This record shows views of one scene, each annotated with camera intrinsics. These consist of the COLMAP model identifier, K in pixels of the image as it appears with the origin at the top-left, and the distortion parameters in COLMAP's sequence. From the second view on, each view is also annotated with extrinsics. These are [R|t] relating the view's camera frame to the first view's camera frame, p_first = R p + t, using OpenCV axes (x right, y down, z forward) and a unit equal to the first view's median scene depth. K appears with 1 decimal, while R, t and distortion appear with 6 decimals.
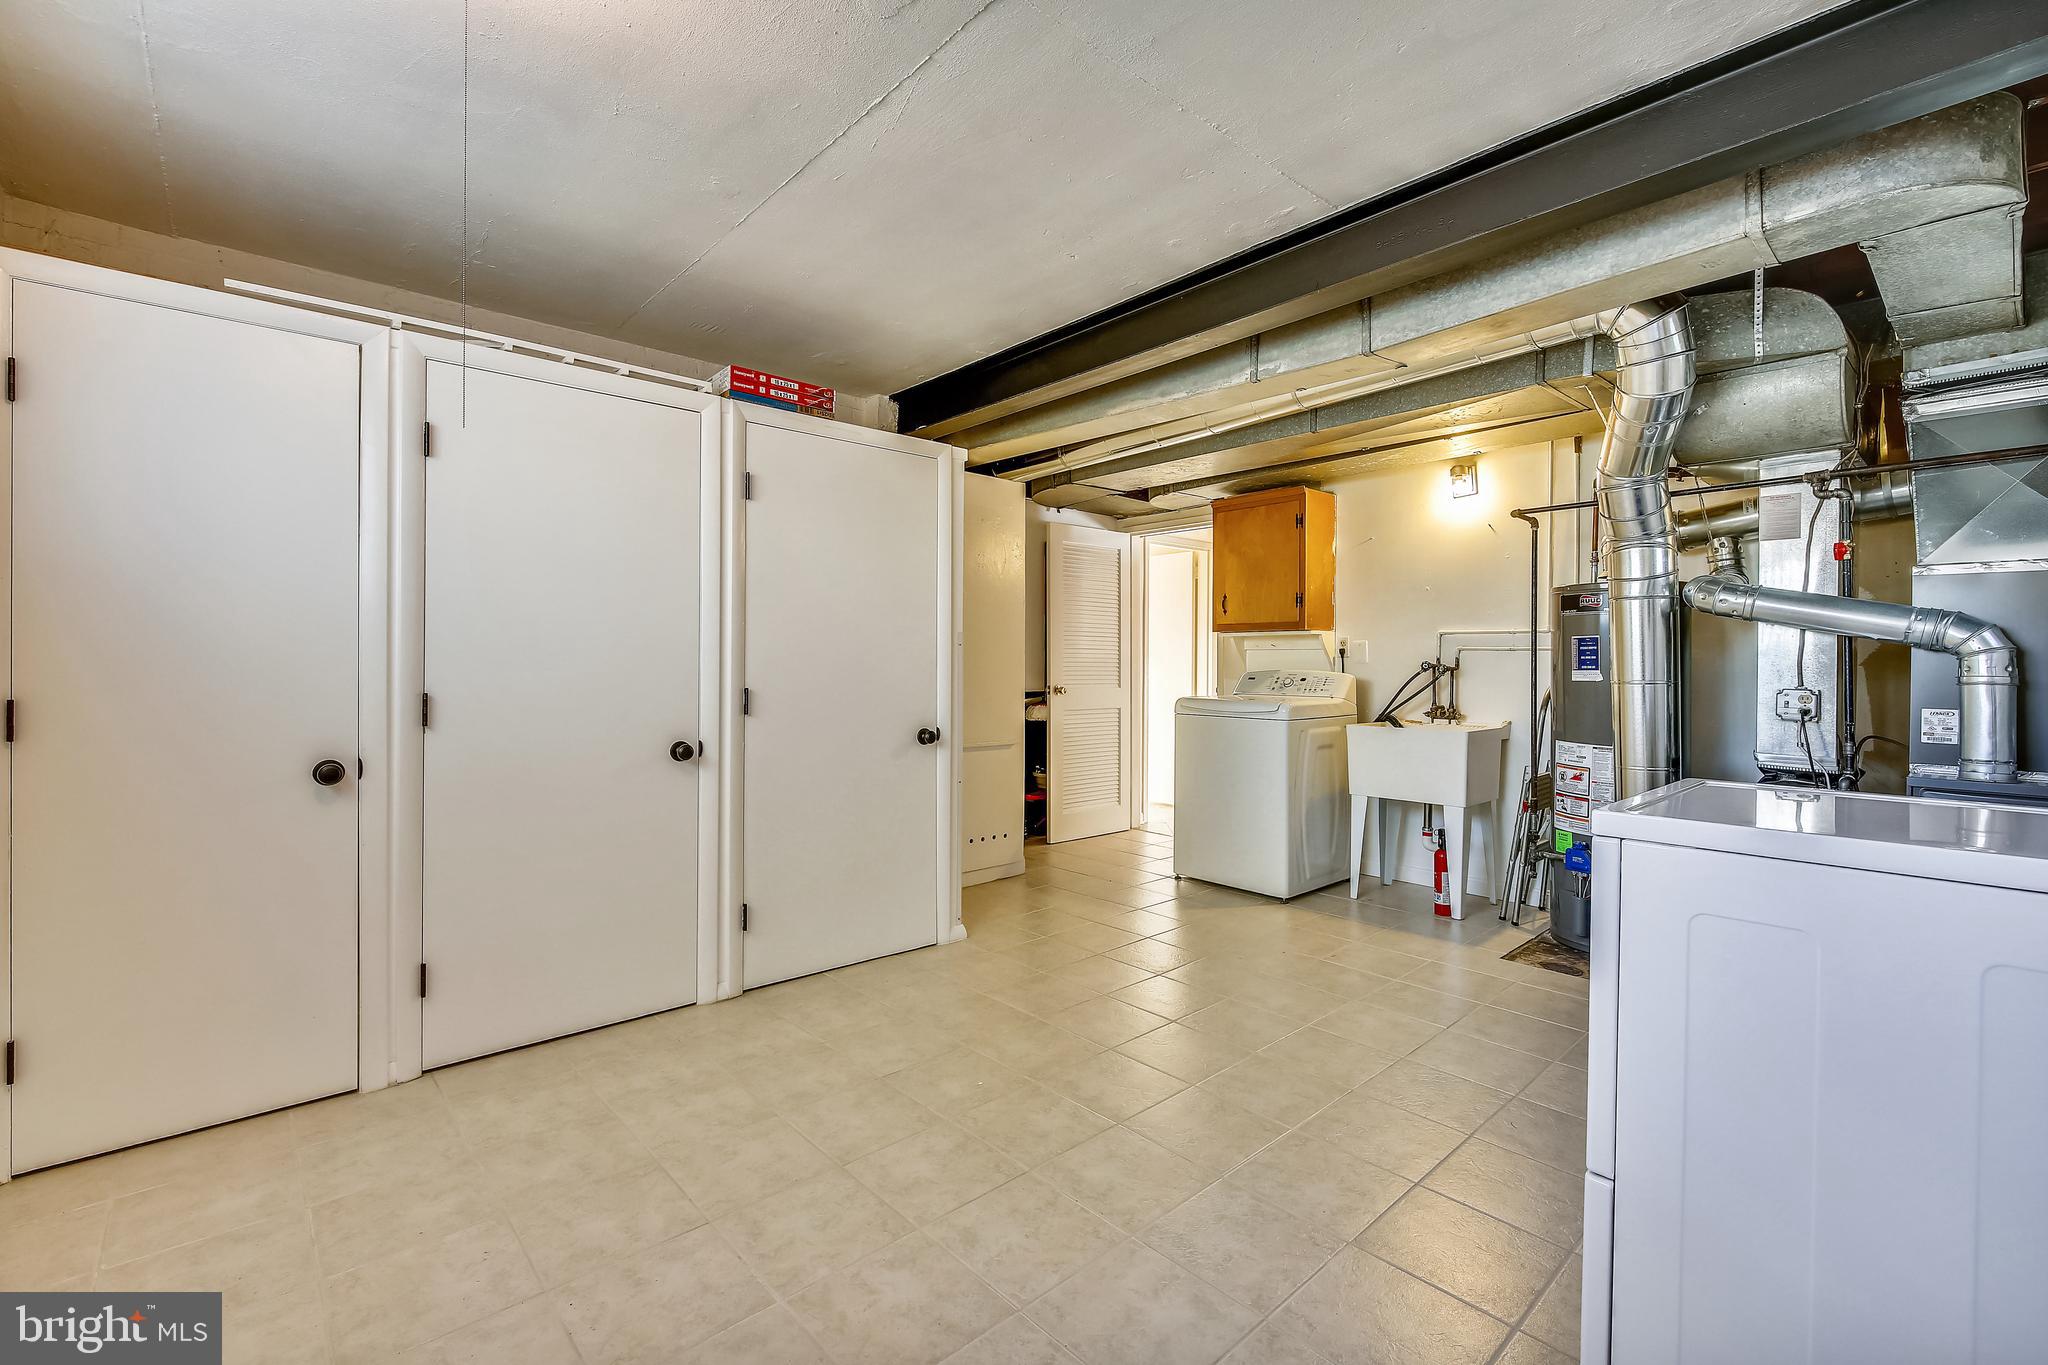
lens RADIAL K [[881.1, 0, 1019.9], [0, 881.1, 673.1], [0, 0, 1]] dist [0.002244, -0.000749]
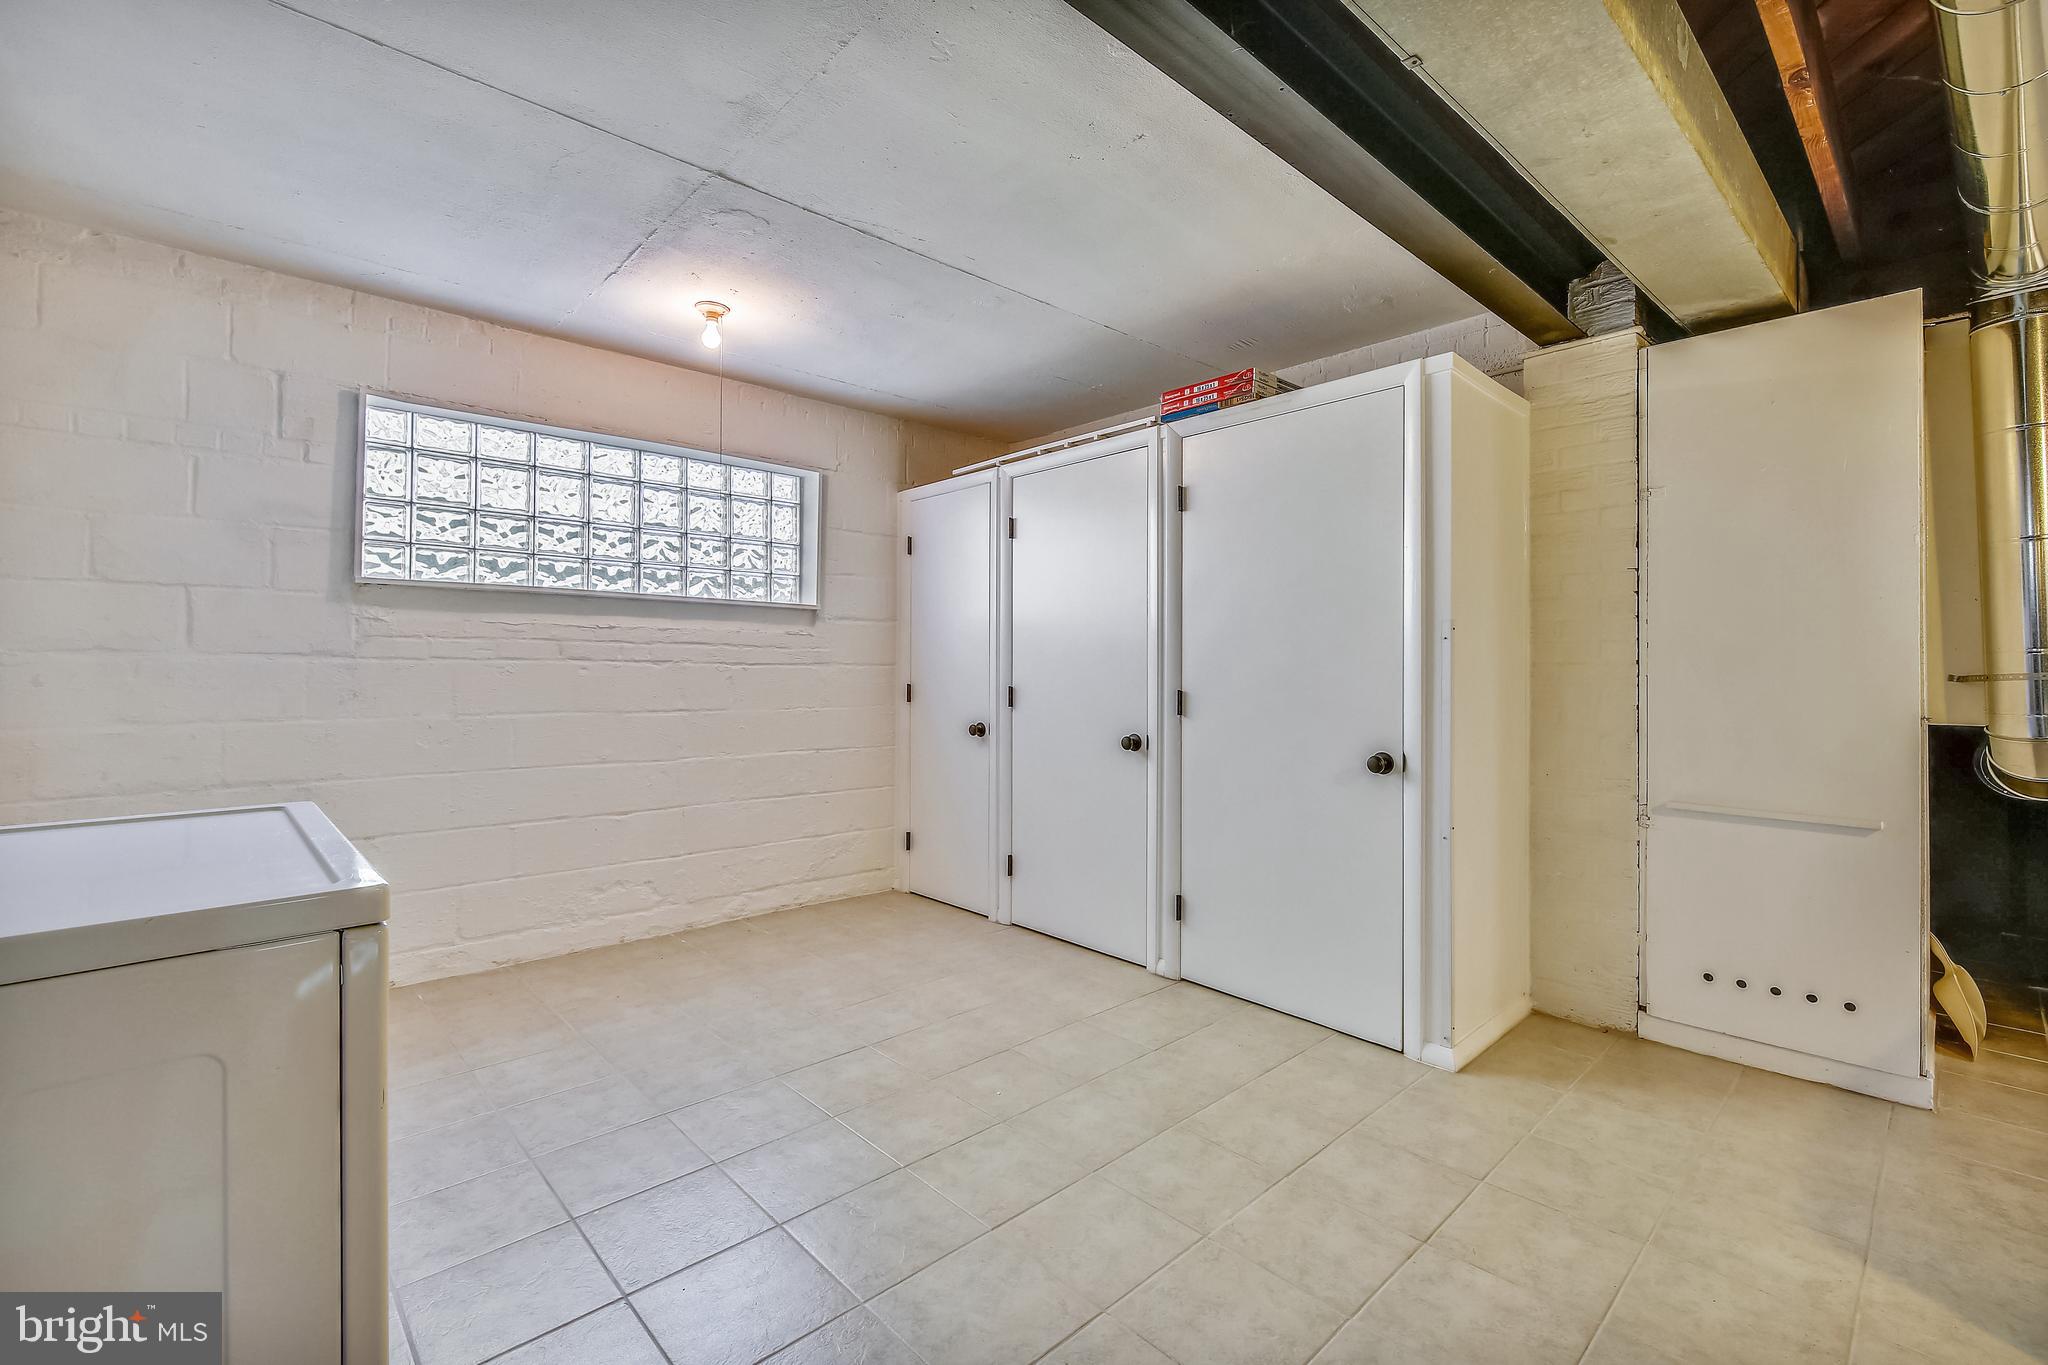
lens RADIAL K [[881.1, 0, 1021.1], [0, 881.1, 667.0], [0, 0, 1]] dist [0.002244, -0.000749]
pose [[0.014115, -0.006519, -0.999879, 0.805728], [-0.012554, 0.999899, -0.006696, -0.001105], [0.999822, 0.012647, 0.014032, 0.864930]]
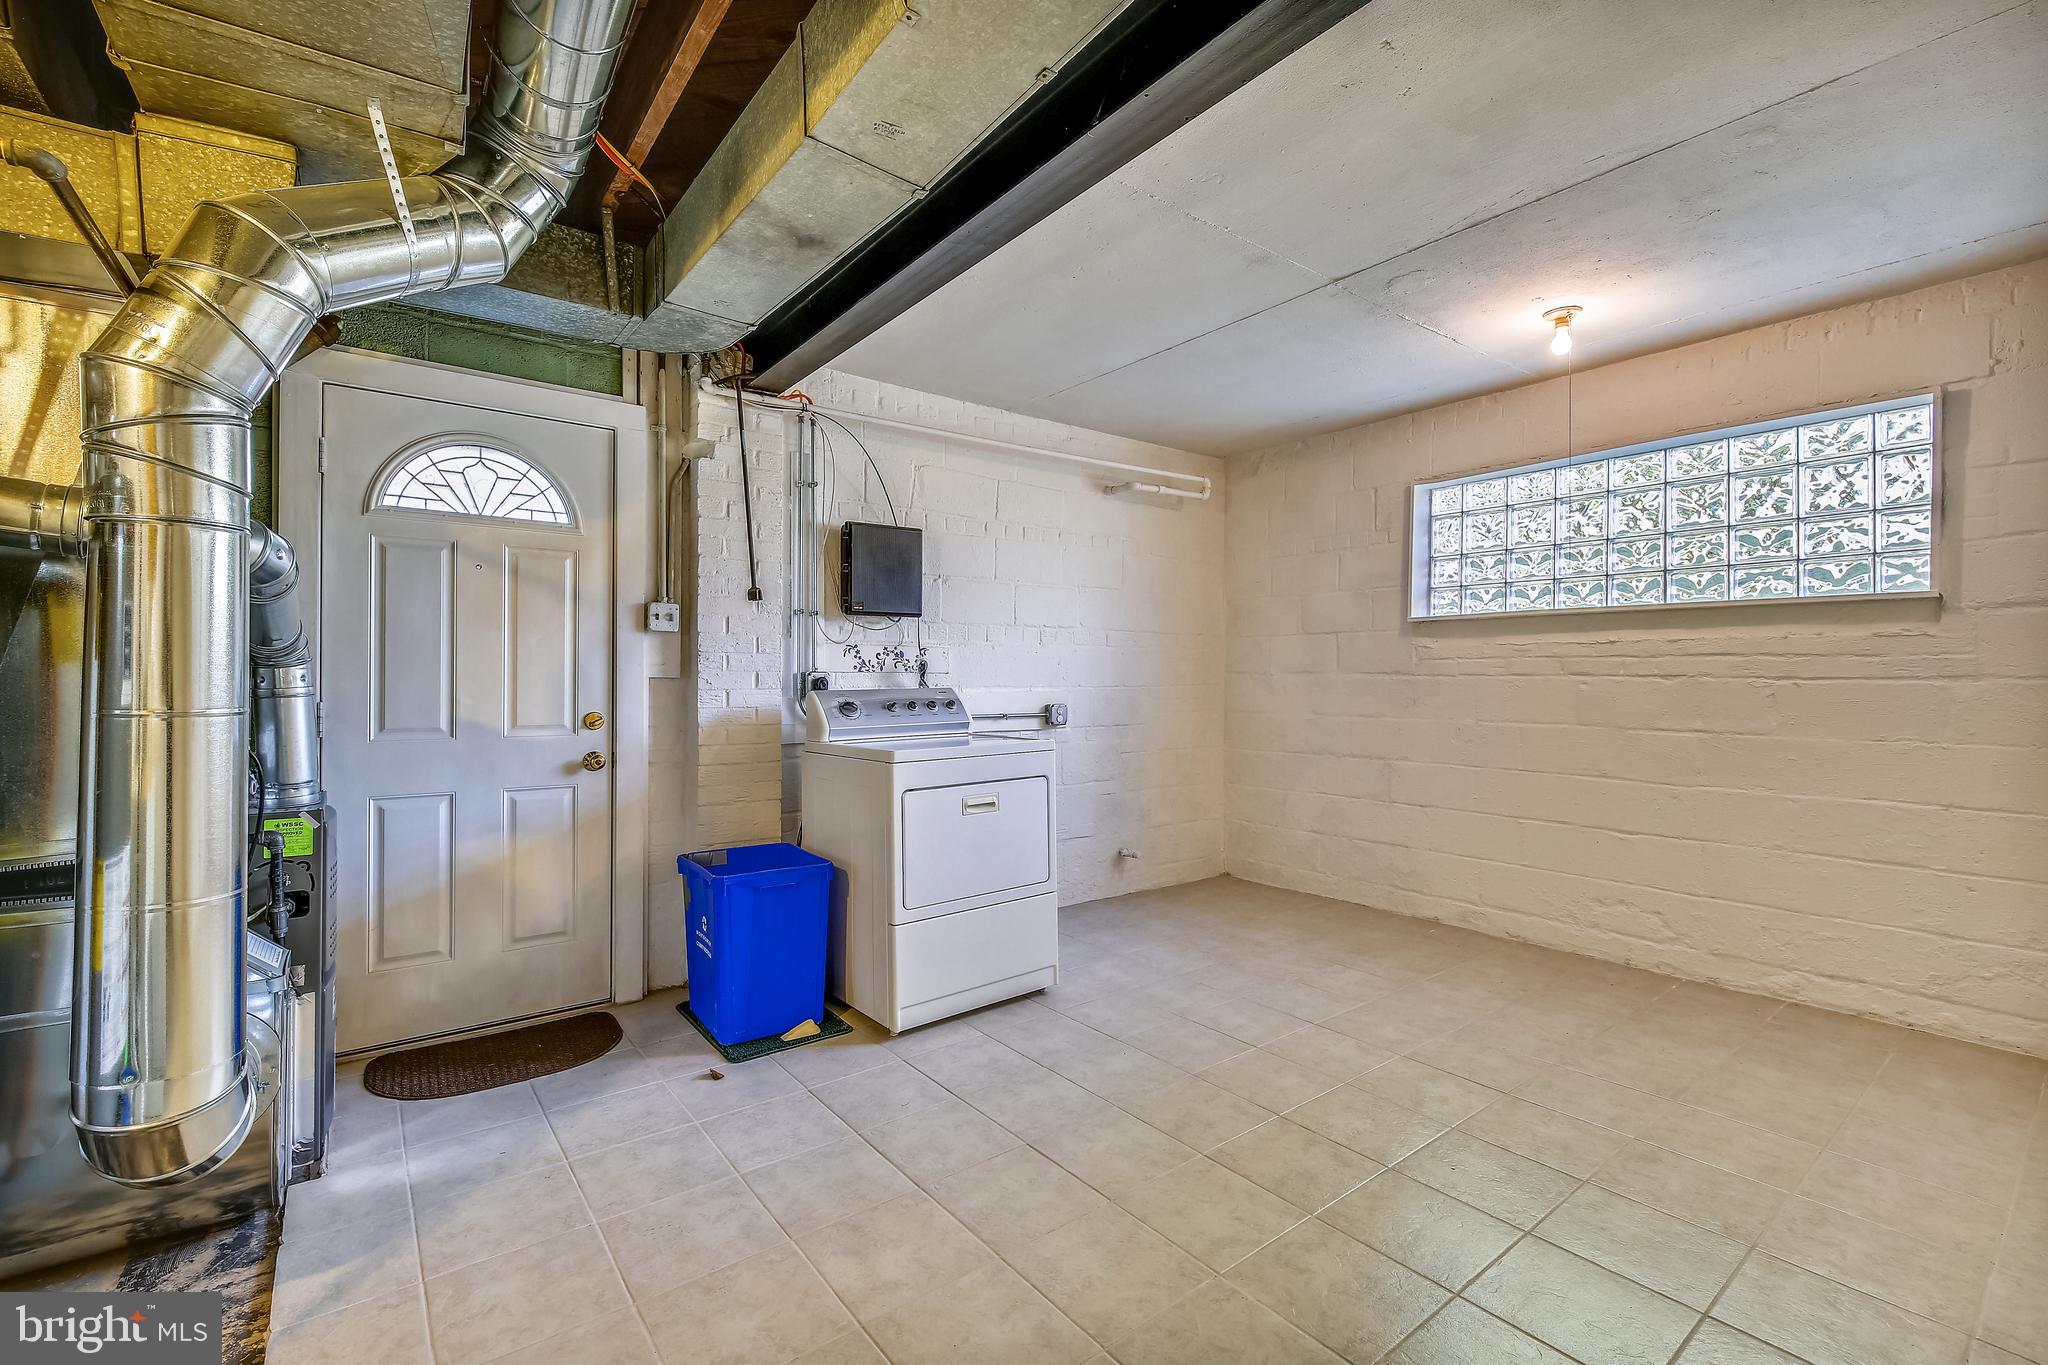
lens RADIAL K [[881.1, 0, 1030.2], [0, 881.1, 683.5], [0, 0, 1]] dist [0.002244, -0.000749]
pose [[-0.997632, -0.006557, 0.068464, 0.266966], [-0.005521, 0.999868, 0.015310, -0.014906], [-0.068556, 0.014895, -0.997536, 1.616029]]
